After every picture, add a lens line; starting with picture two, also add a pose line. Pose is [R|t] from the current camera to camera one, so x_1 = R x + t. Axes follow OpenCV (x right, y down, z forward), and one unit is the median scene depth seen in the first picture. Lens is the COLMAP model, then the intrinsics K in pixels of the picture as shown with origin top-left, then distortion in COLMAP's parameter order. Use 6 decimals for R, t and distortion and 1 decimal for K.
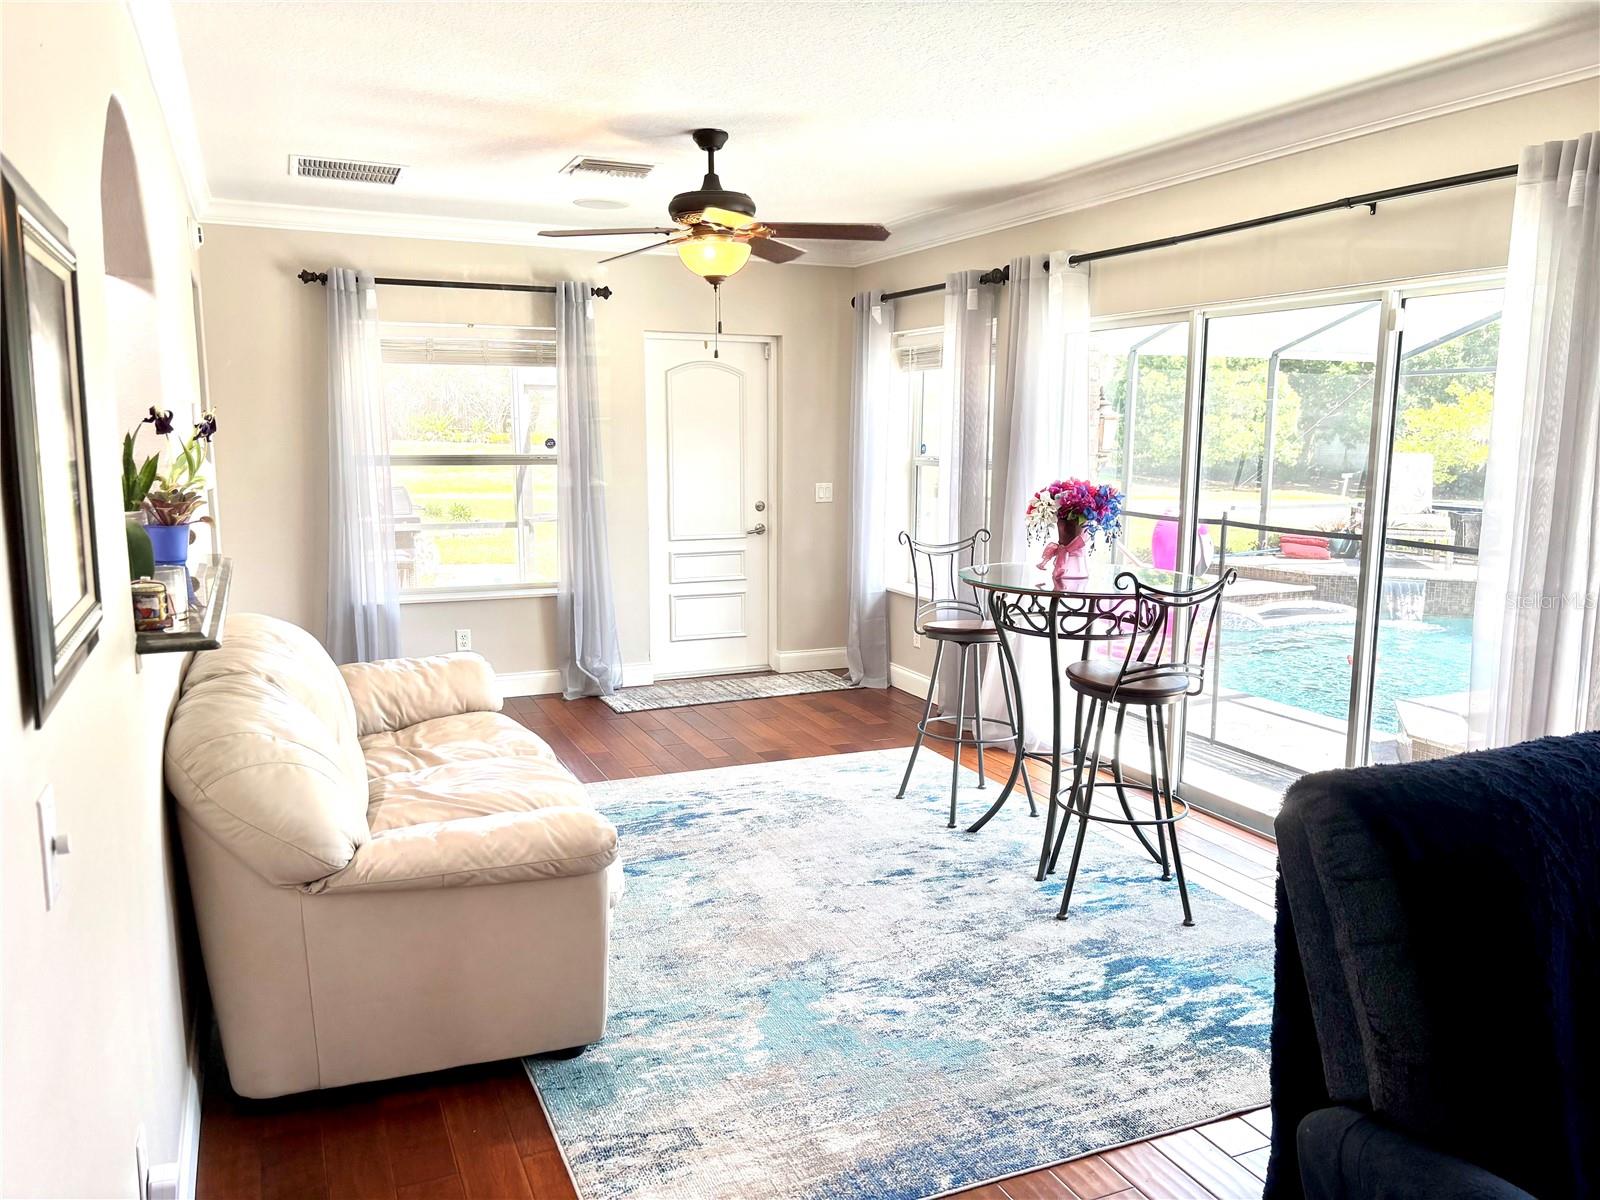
lens RADIAL K [[1195.7, 0, 800.0], [0, 1195.7, 600.0], [0, 0, 1]] dist [0.022203, -0.058175]
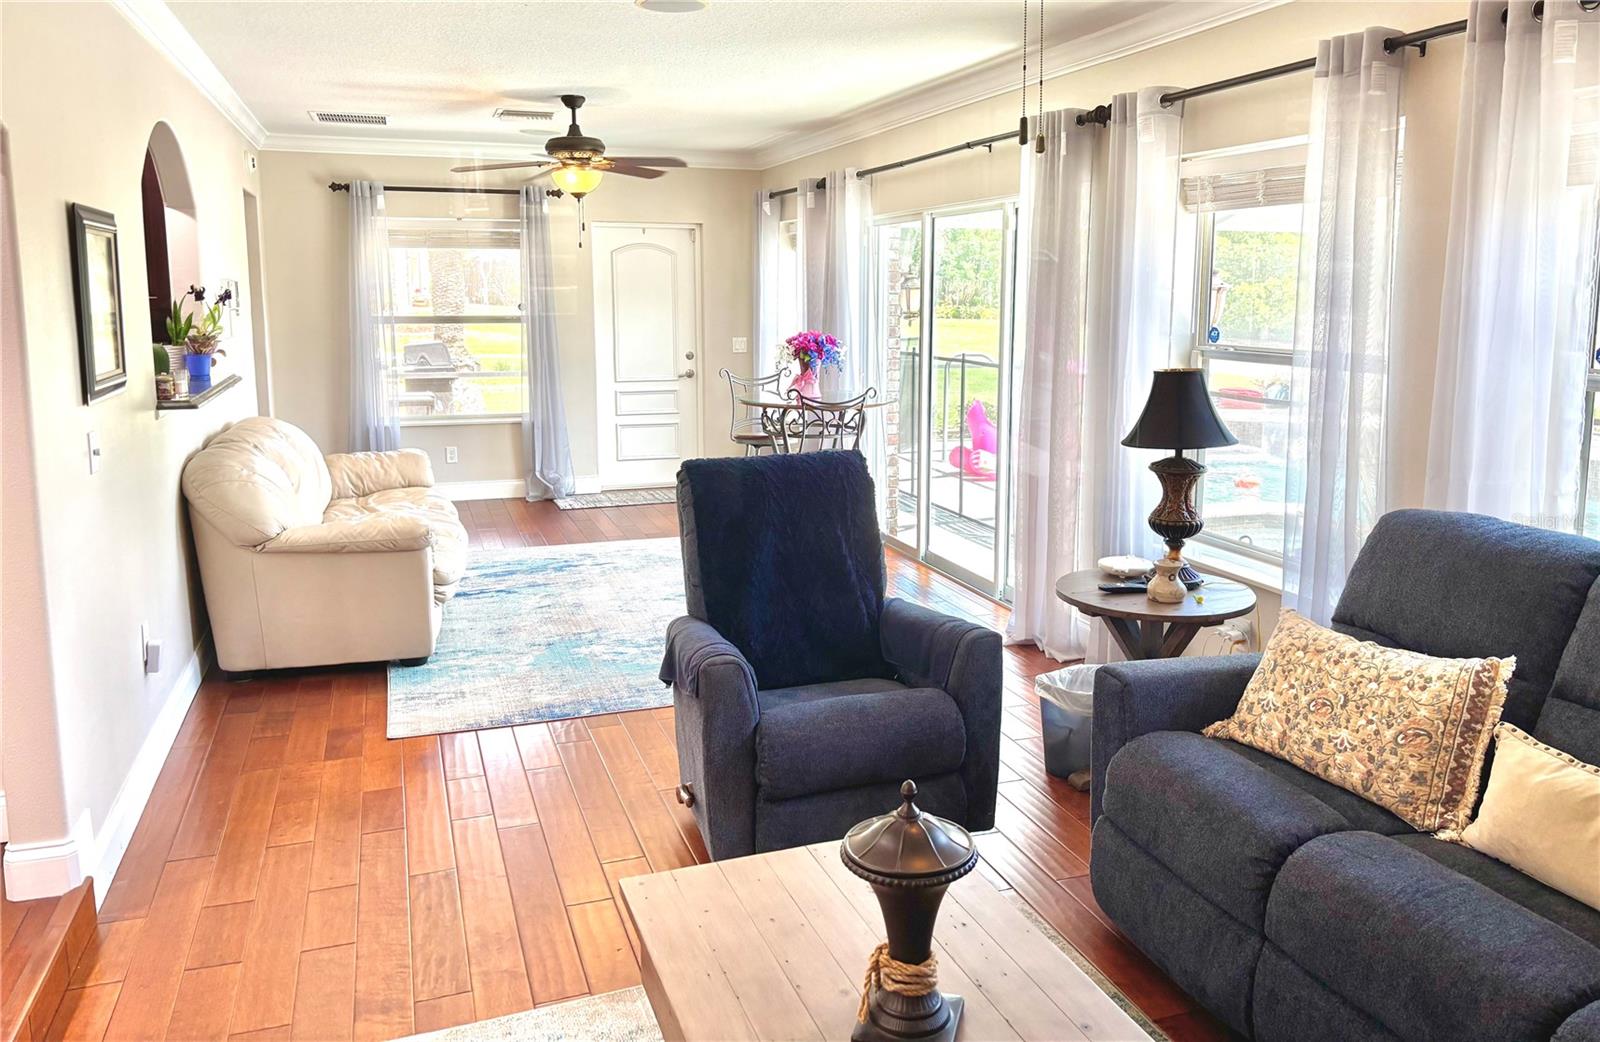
lens RADIAL K [[1216.2, 0, 832.5], [0, 1216.2, 450.9], [0, 0, 1]] dist [-0.006317, -0.005325]
pose [[0.997115, 0.008161, -0.075471, 0.359080], [-0.009179, 0.999871, -0.013150, 0.063626], [0.075354, 0.013805, 0.997061, -0.463874]]
